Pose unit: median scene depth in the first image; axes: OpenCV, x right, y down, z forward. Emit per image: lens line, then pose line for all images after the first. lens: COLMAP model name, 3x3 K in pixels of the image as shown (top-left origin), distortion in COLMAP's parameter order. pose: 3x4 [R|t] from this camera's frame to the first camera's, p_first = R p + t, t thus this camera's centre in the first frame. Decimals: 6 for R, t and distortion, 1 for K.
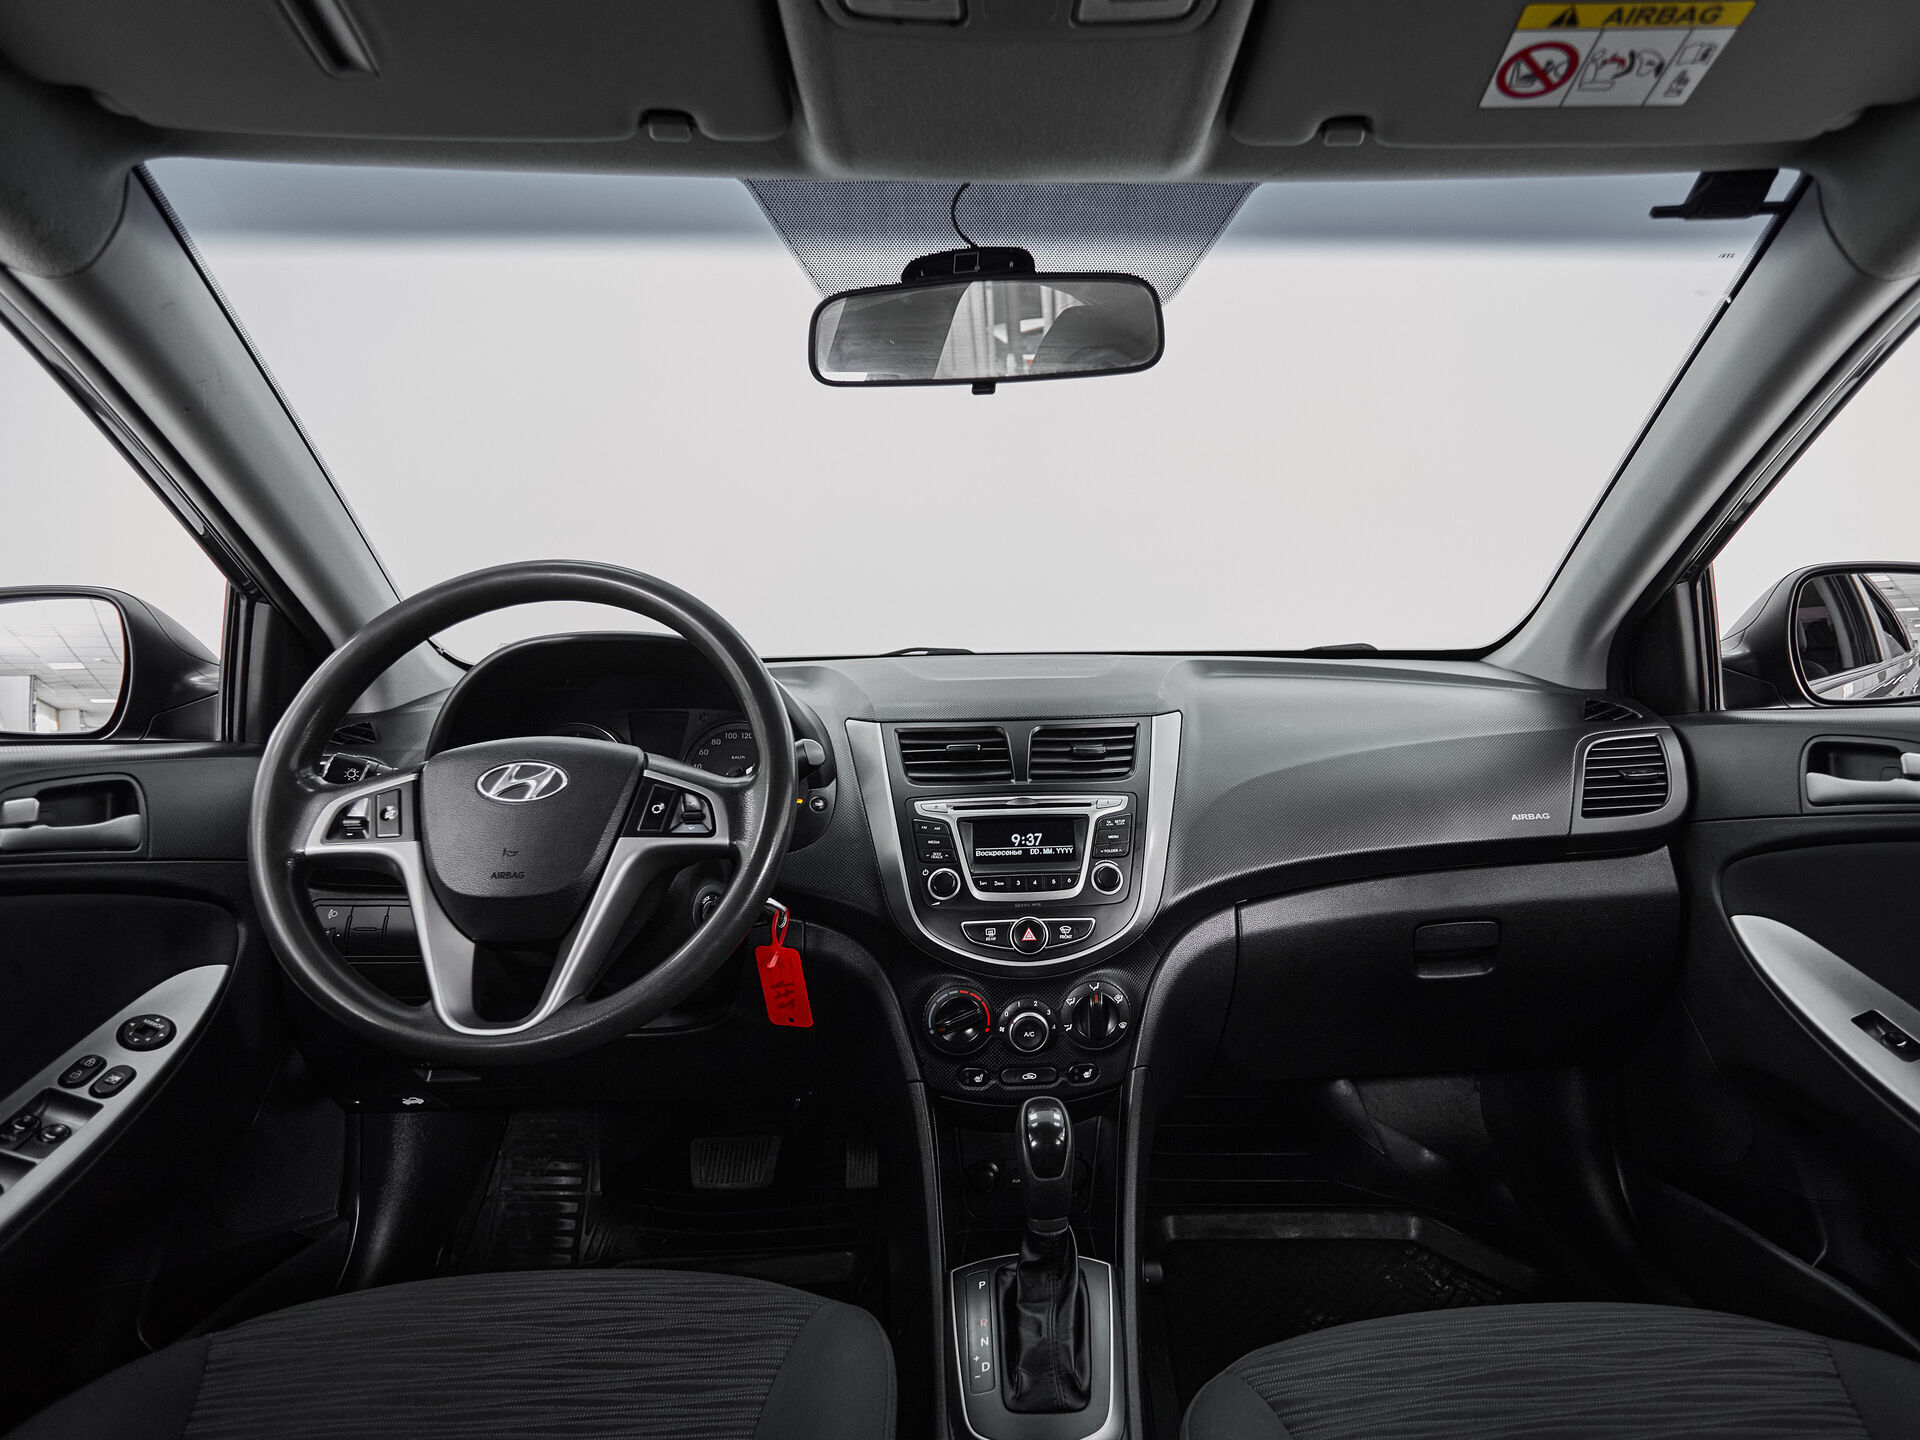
lens RADIAL K [[960.5, 0, 968.9], [0, 960.5, 773.2], [0, 0, 1]] dist [0.001013, -0.001890]
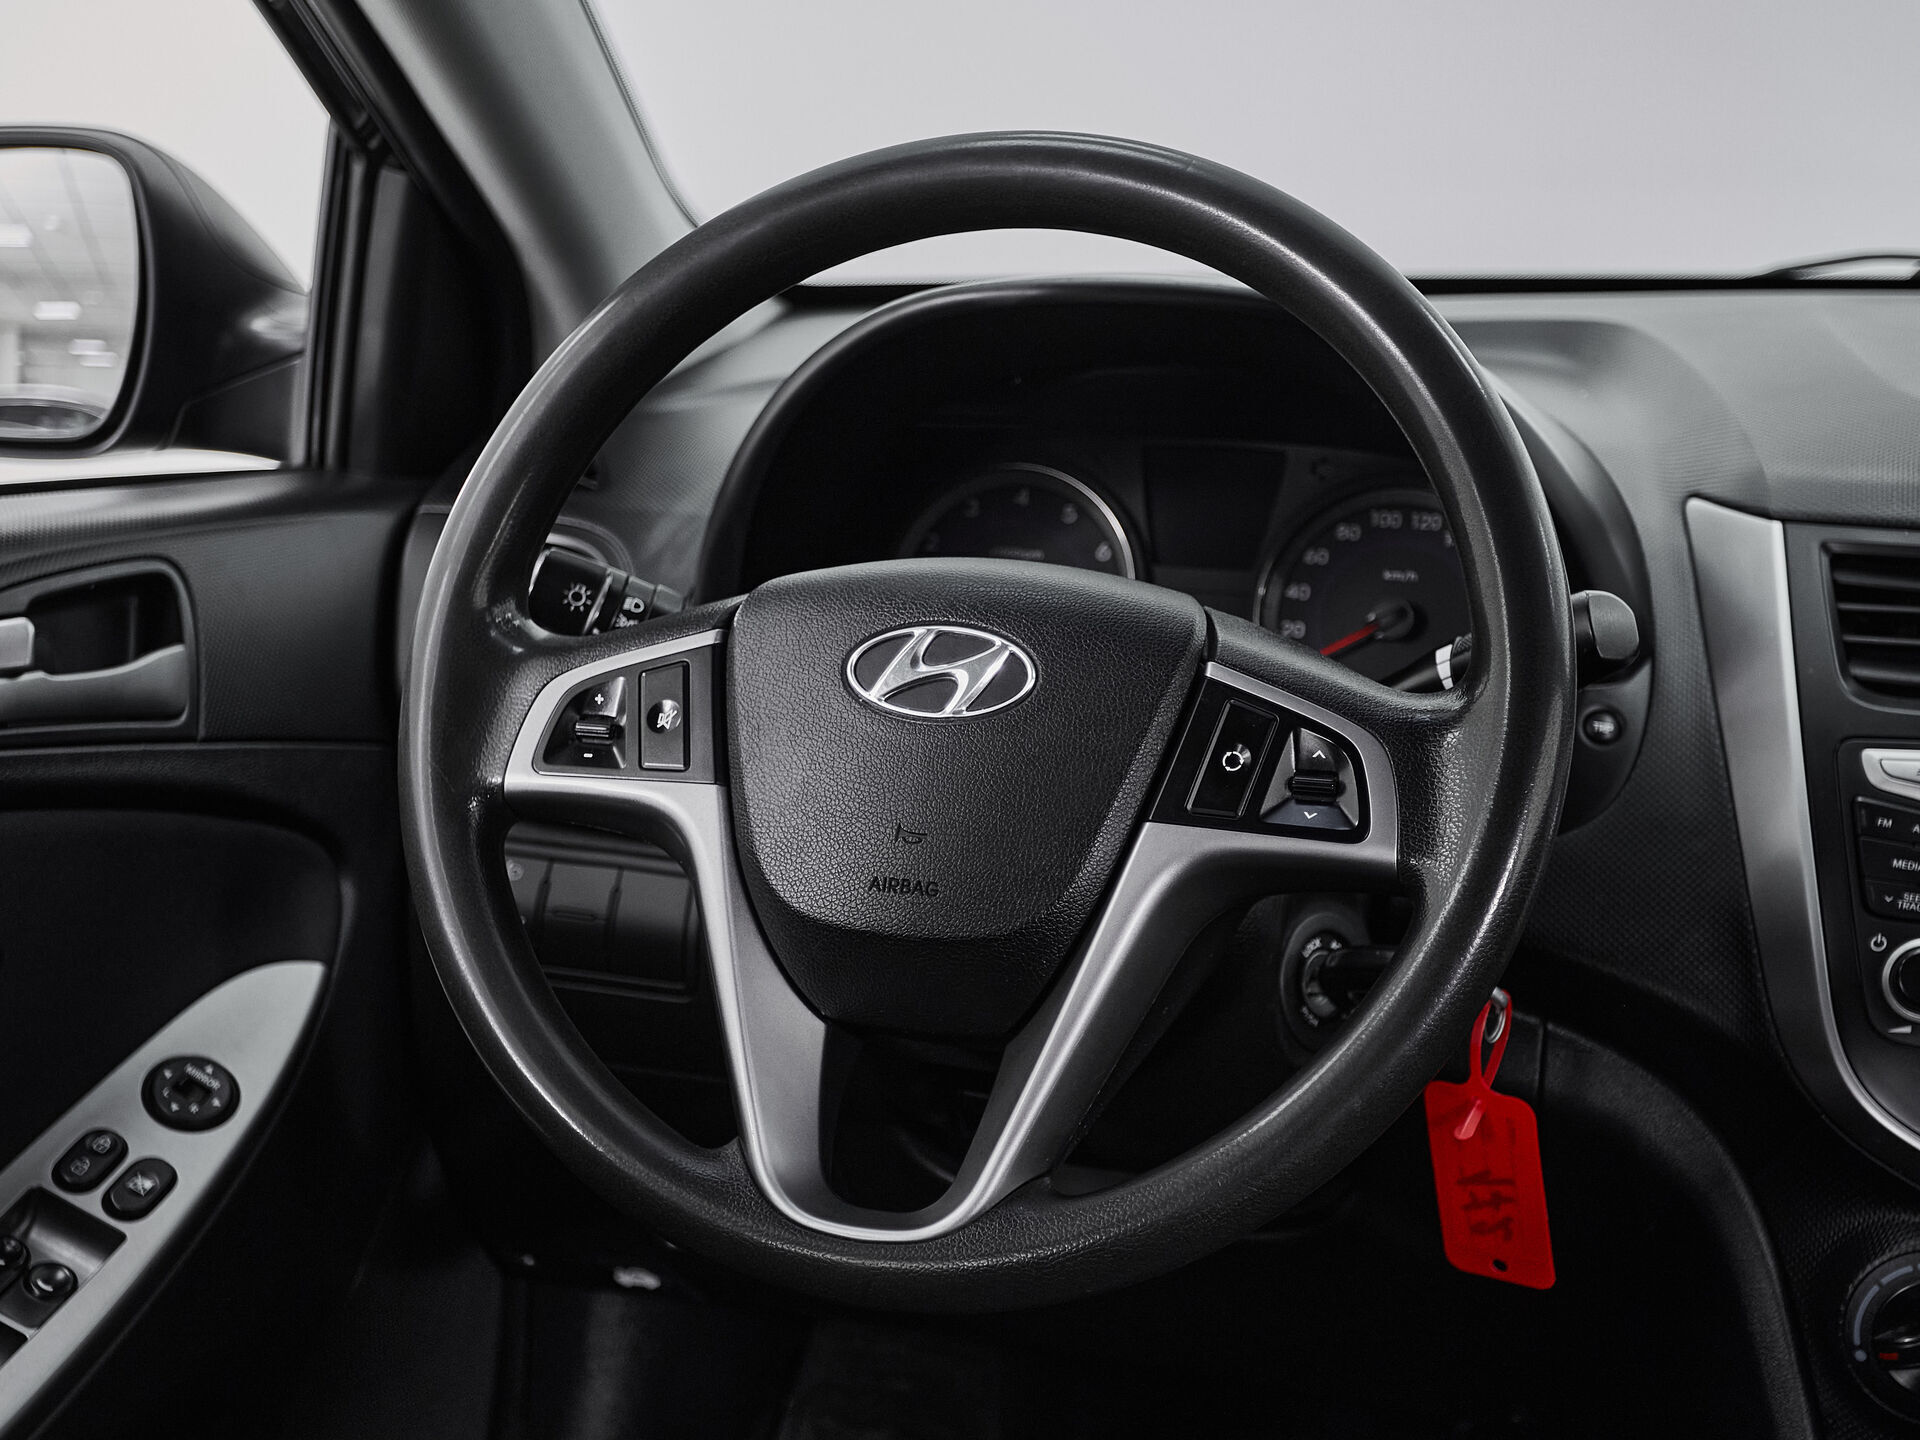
lens RADIAL K [[2589.1, 0, 1029.3], [0, 2589.1, 716.0], [0, 0, 1]] dist [0.005537, 0.081281]
pose [[0.938312, 0.089397, -0.334036, -0.028676], [-0.055328, 0.992372, 0.110169, -0.091066], [0.341336, -0.084892, 0.936100, -0.078602]]
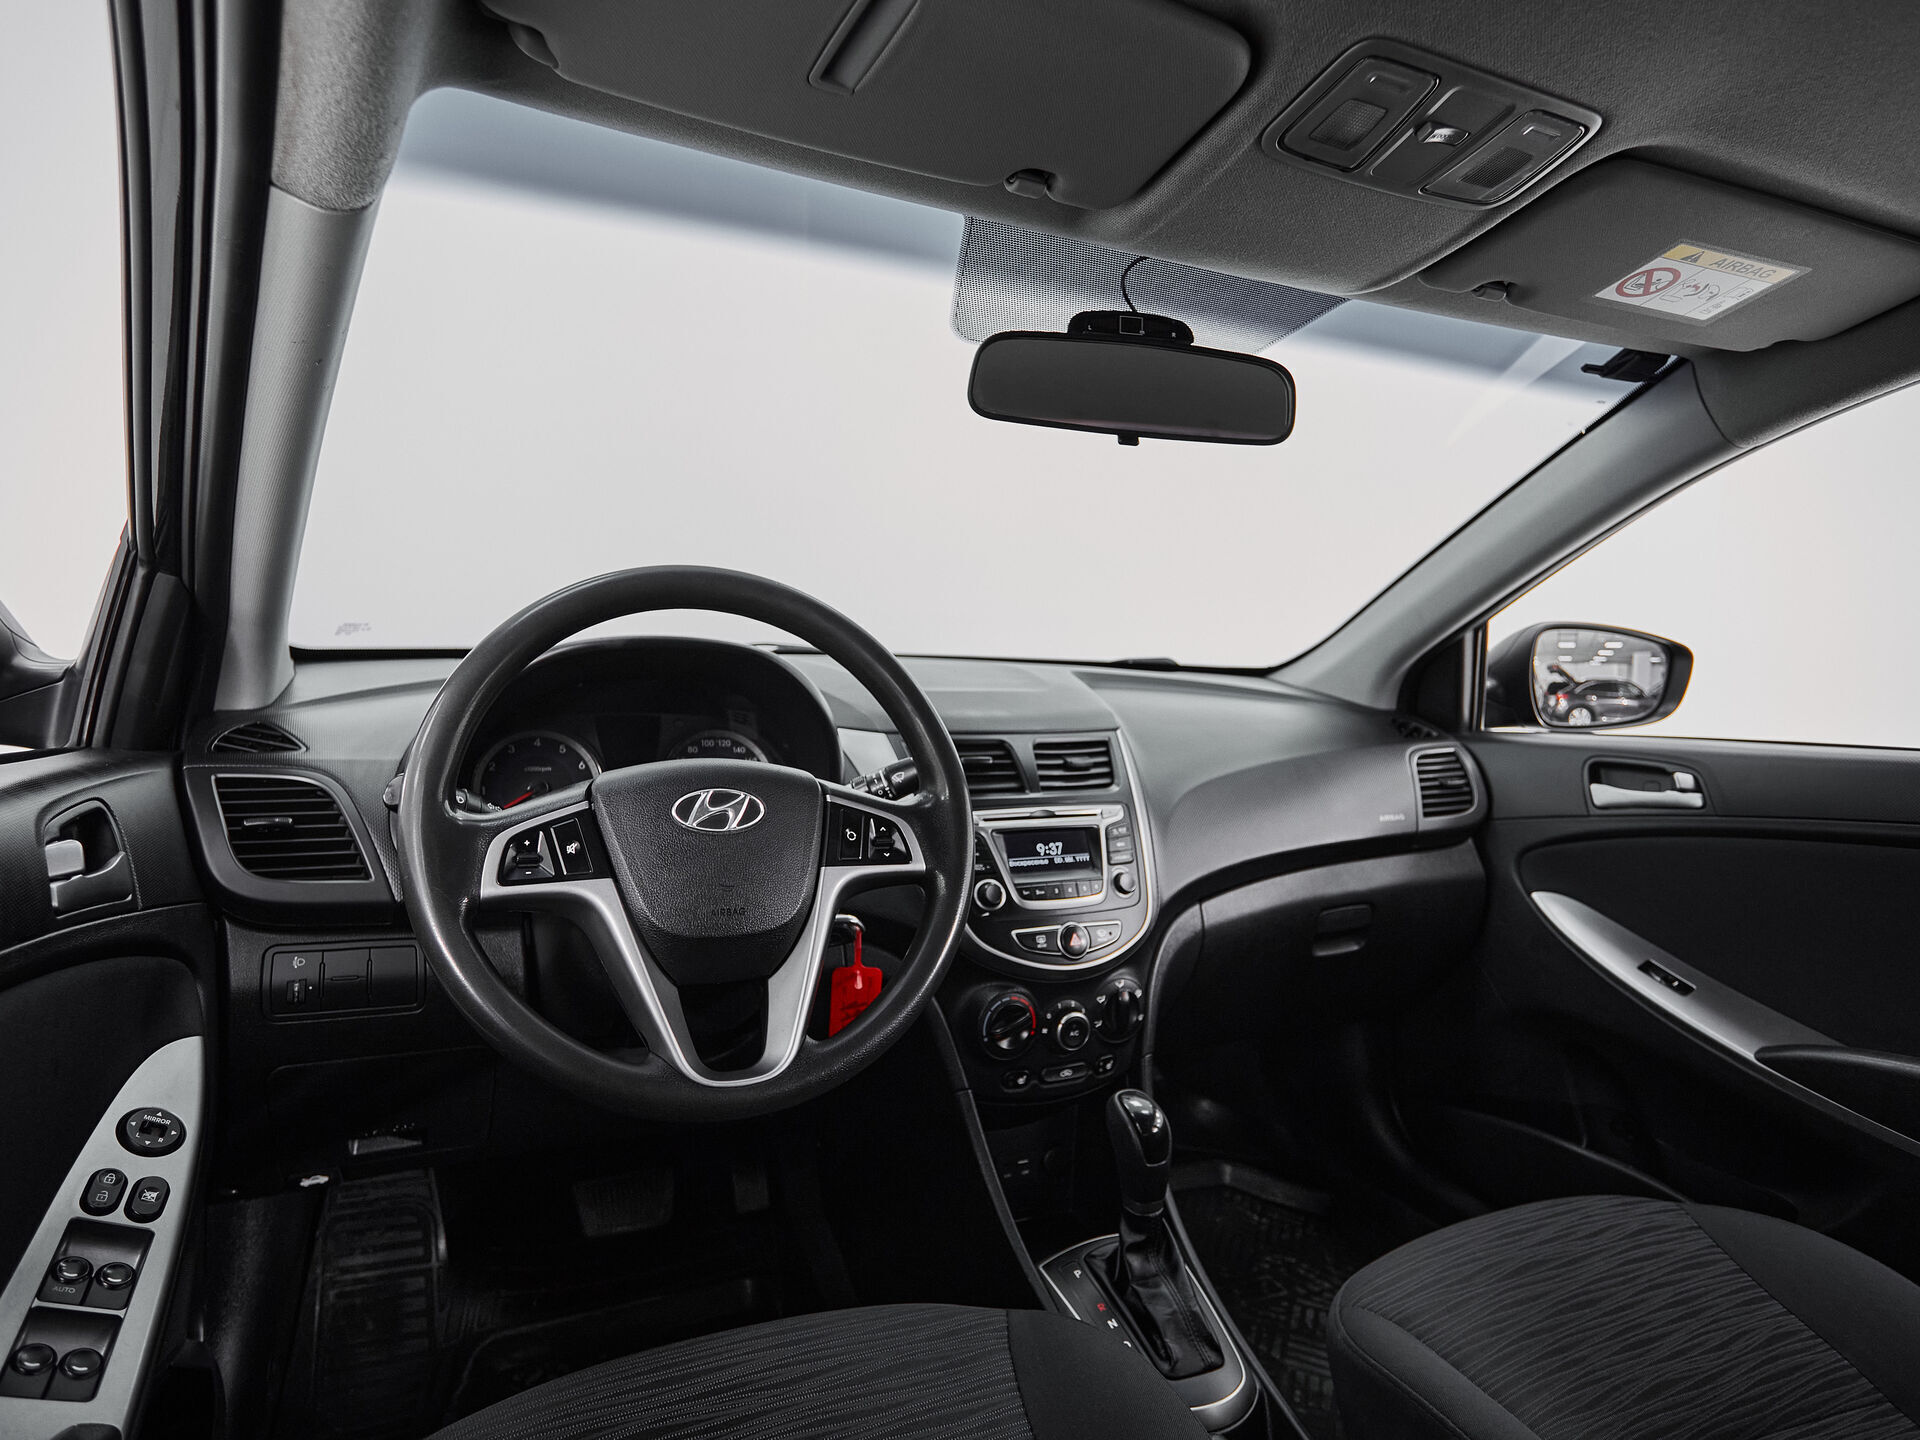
lens RADIAL K [[1007.5, 0, 851.9], [0, 1007.5, 742.7], [0, 0, 1]] dist [-0.001562, -0.000781]
pose [[0.940888, 0.007984, 0.338624, -0.599534], [-0.005851, 0.999956, -0.007321, -0.044232], [-0.338668, 0.004907, 0.940893, 0.034531]]
